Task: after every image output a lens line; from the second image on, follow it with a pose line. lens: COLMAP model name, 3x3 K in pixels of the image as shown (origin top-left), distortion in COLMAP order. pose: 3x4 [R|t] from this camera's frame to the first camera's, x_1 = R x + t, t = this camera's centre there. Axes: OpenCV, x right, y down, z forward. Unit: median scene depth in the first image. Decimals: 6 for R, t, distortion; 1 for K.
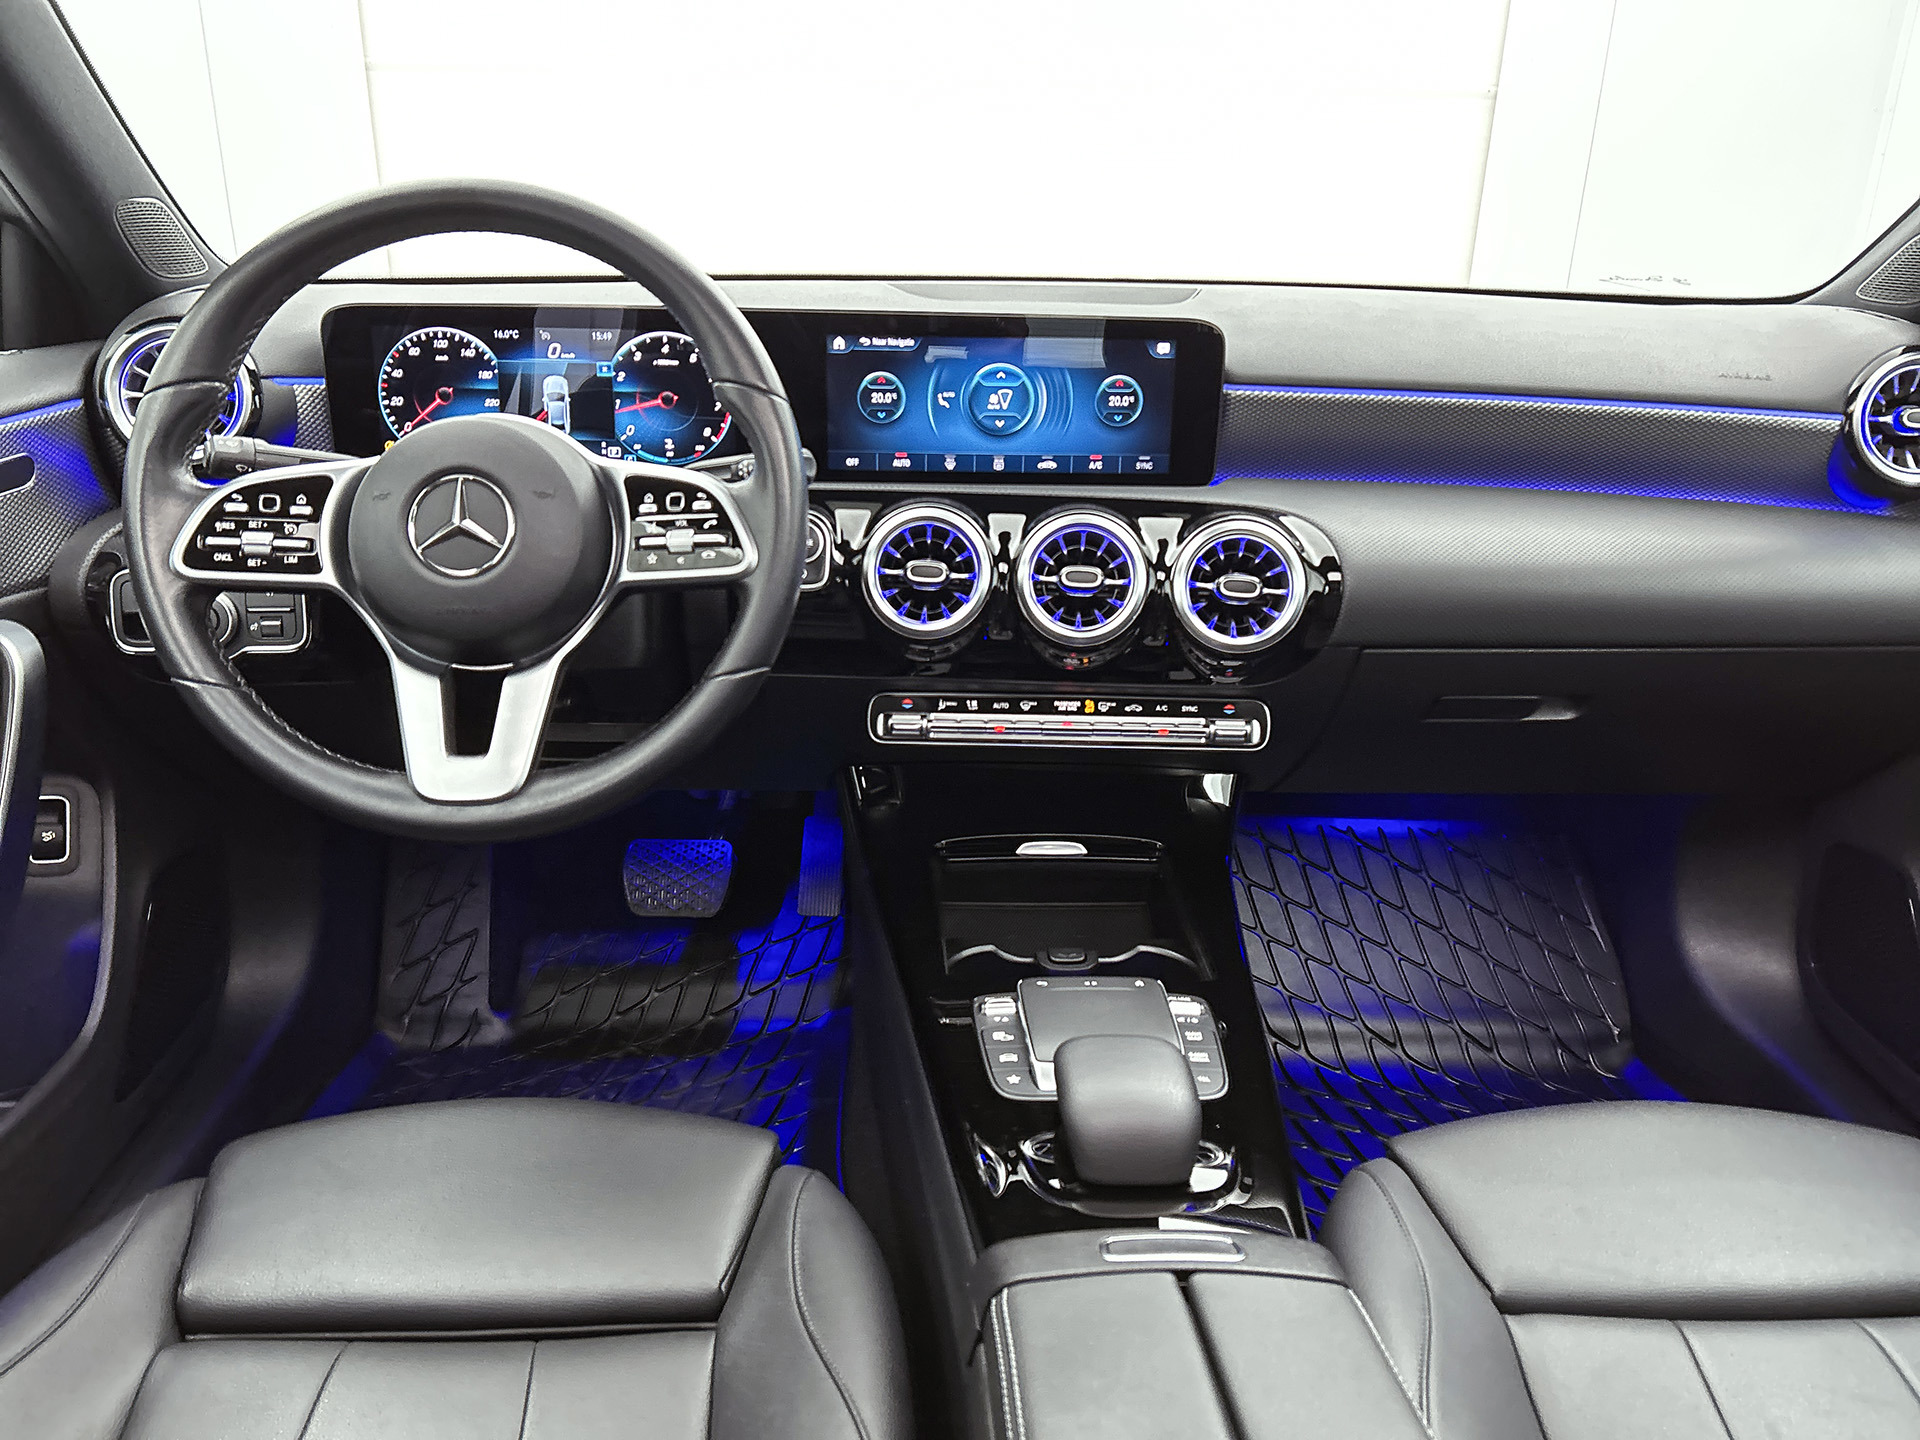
lens RADIAL K [[1513.0, 0, 969.3], [0, 1513.0, 708.2], [0, 0, 1]] dist [0.064152, -0.028211]
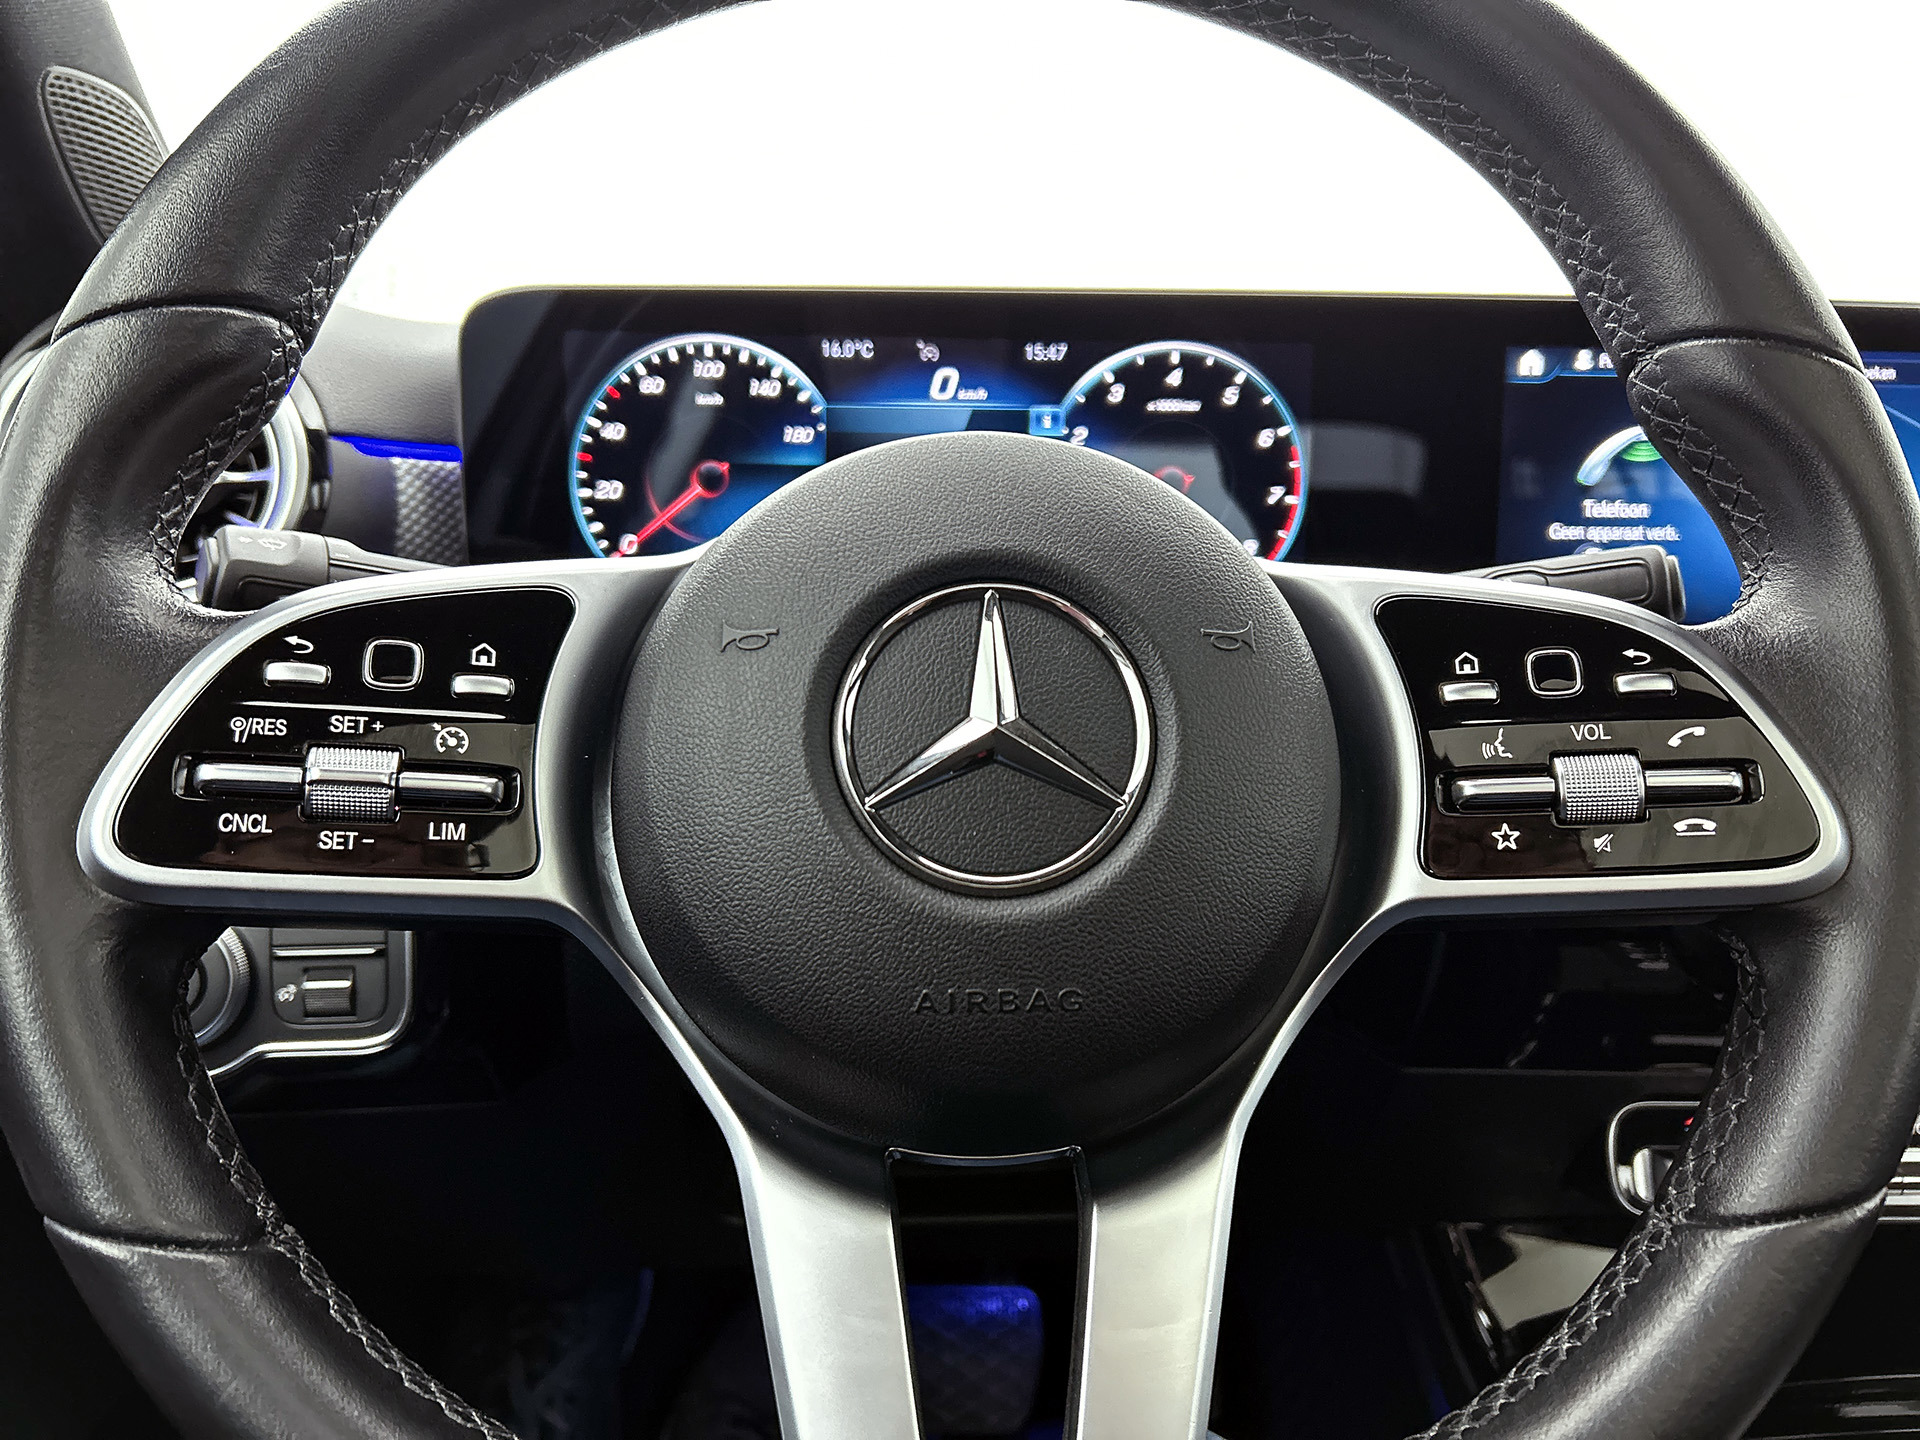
lens RADIAL K [[1513.0, 0, 959.6], [0, 1513.0, 734.6], [0, 0, 1]] dist [0.064152, -0.028211]
pose [[0.999796, -0.005192, 0.019505, -0.277275], [0.008045, 0.988776, -0.149189, -0.055218], [-0.018511, 0.149316, 0.988616, 0.547729]]
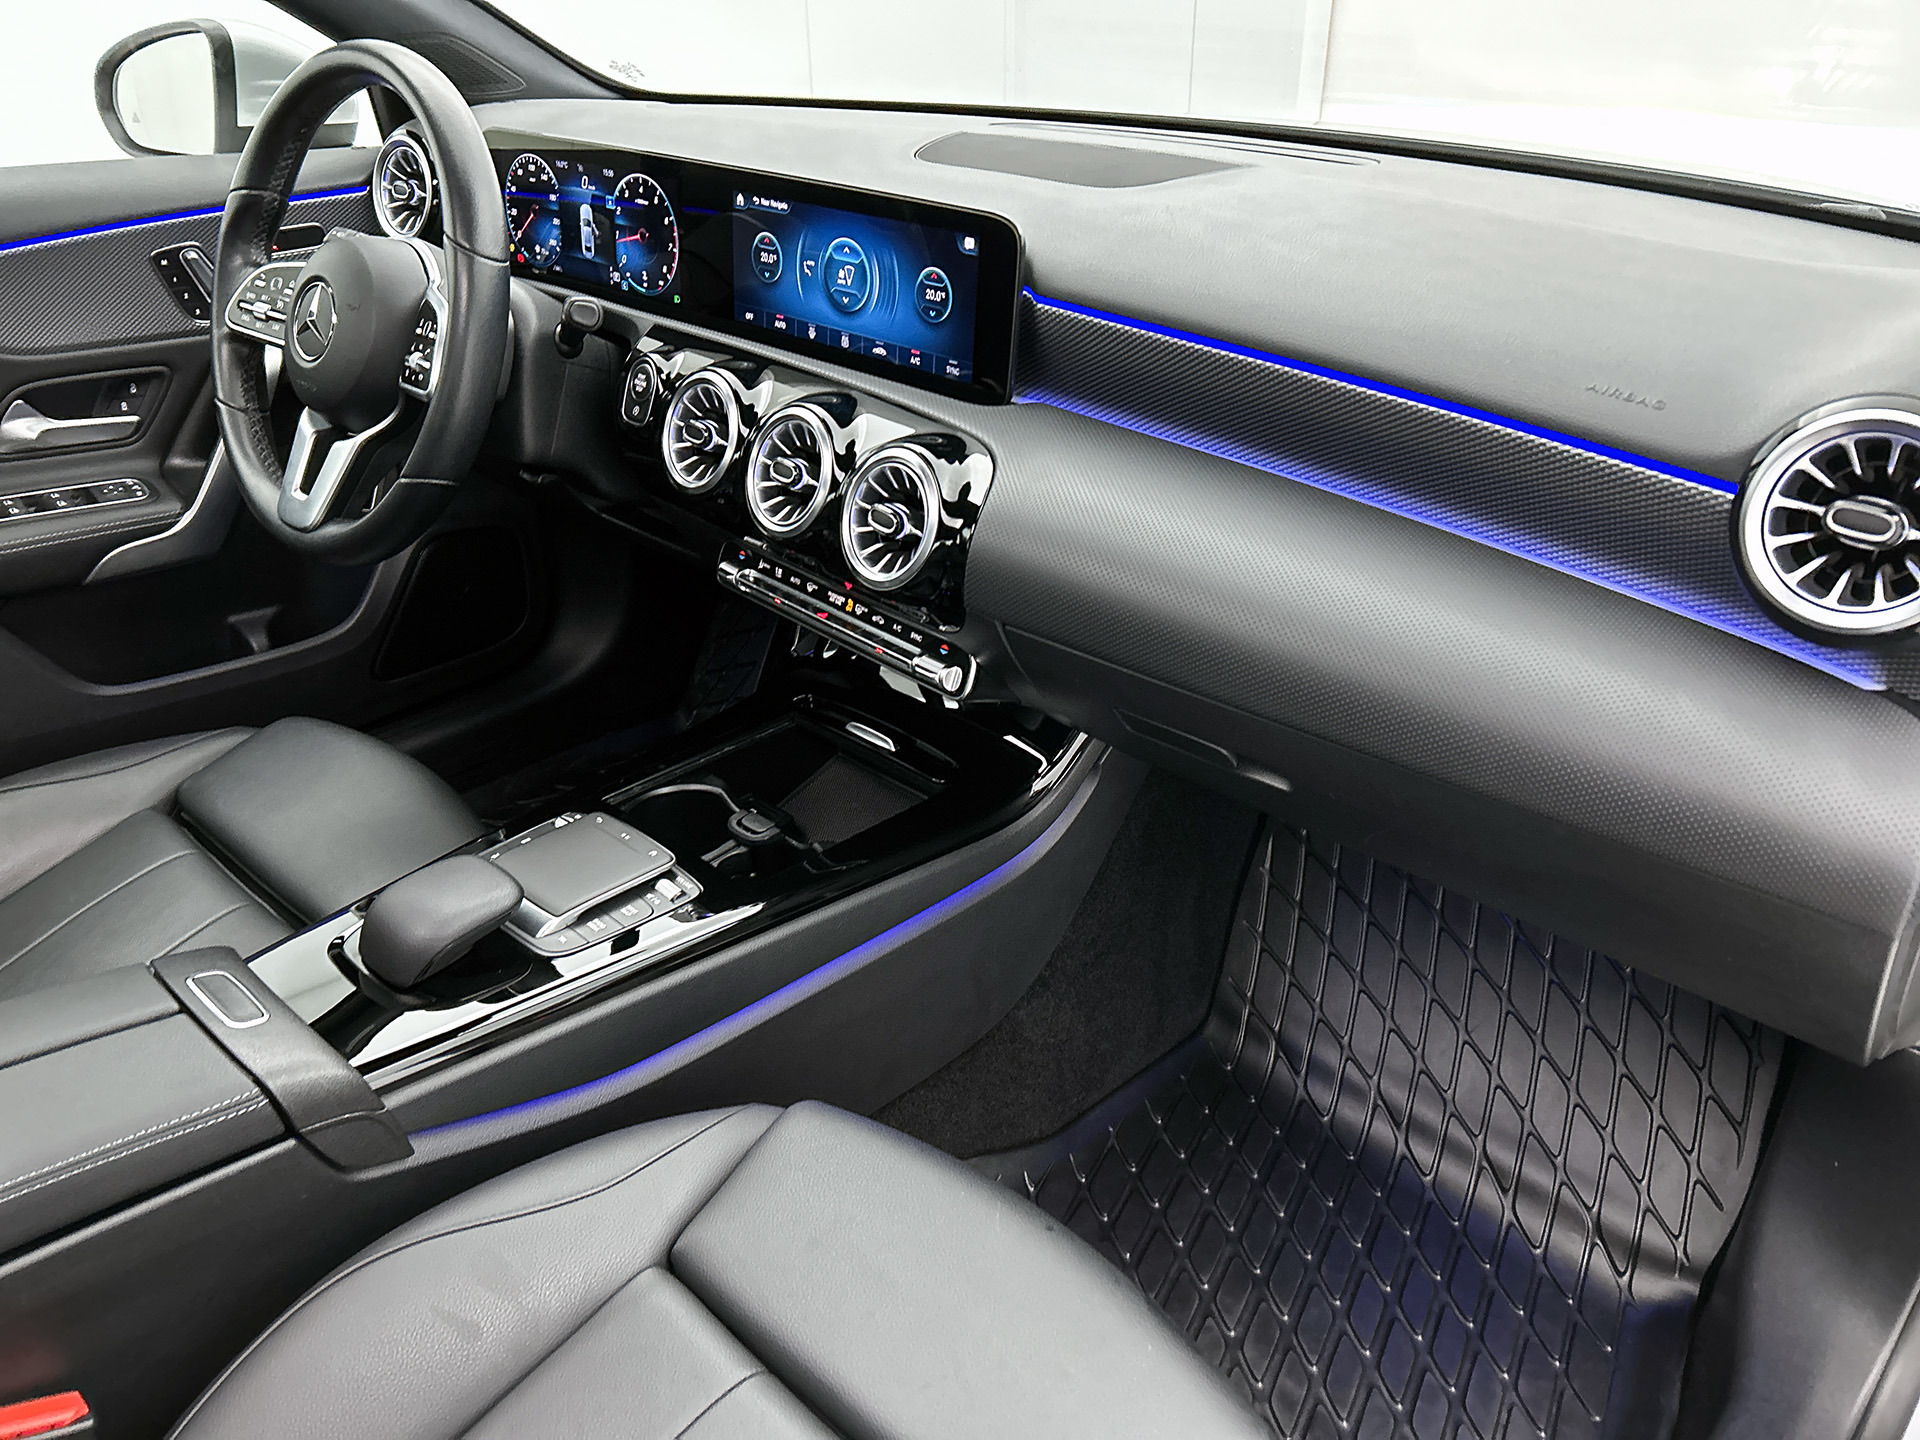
lens RADIAL K [[1513.0, 0, 899.1], [0, 1513.0, 667.8], [0, 0, 1]] dist [0.064152, -0.028211]
pose [[0.689323, 0.303873, -0.657643, 0.771745], [-0.217449, 0.952707, 0.212286, -0.180629], [0.691049, -0.003330, 0.722800, 0.323029]]
